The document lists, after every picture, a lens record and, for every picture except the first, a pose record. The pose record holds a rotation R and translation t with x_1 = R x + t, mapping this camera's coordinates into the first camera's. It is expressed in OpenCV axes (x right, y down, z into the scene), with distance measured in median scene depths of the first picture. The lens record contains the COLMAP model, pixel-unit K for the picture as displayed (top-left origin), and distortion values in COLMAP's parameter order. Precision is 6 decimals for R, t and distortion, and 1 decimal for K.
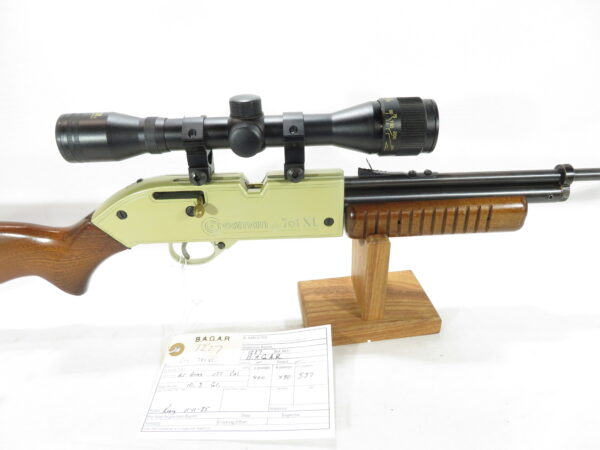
lens RADIAL K [[428.6, 0, 300.0], [0, 428.6, 225.0], [0, 0, 1]] dist [0.008275, -0.000479]
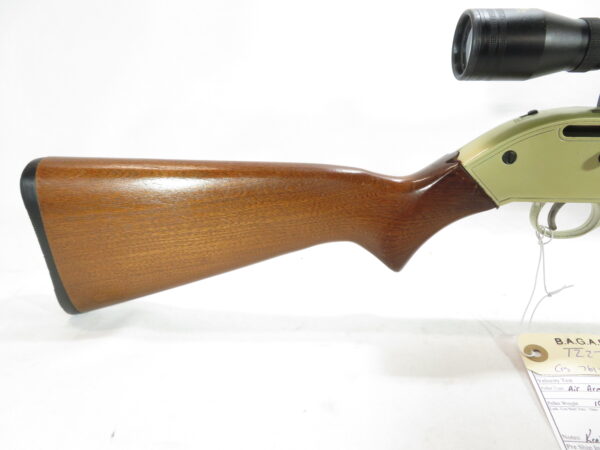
lens RADIAL K [[428.6, 0, 300.0], [0, 428.6, 225.0], [0, 0, 1]] dist [0.008275, -0.000479]
pose [[0.997679, 0.047891, -0.048399, -0.714755], [-0.051085, 0.996440, -0.067067, 0.154569], [0.045014, 0.069383, 0.996574, 0.260023]]
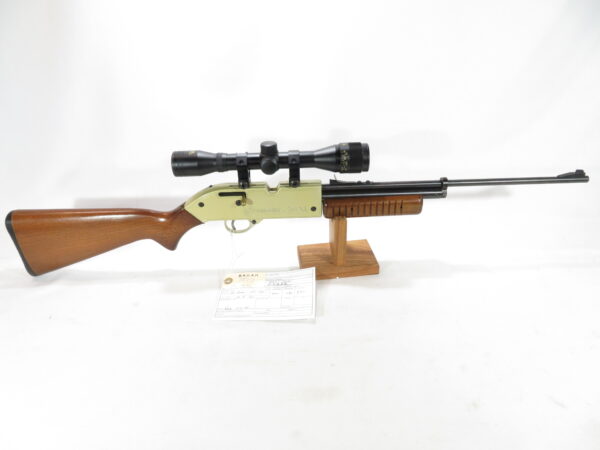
lens RADIAL K [[428.6, 0, 300.0], [0, 428.6, 225.0], [0, 0, 1]] dist [0.008275, -0.000479]
pose [[0.999885, 0.003111, -0.014817, 0.036899], [-0.003004, 0.999969, 0.007218, 0.048545], [0.014839, -0.007173, 0.999864, -0.826566]]
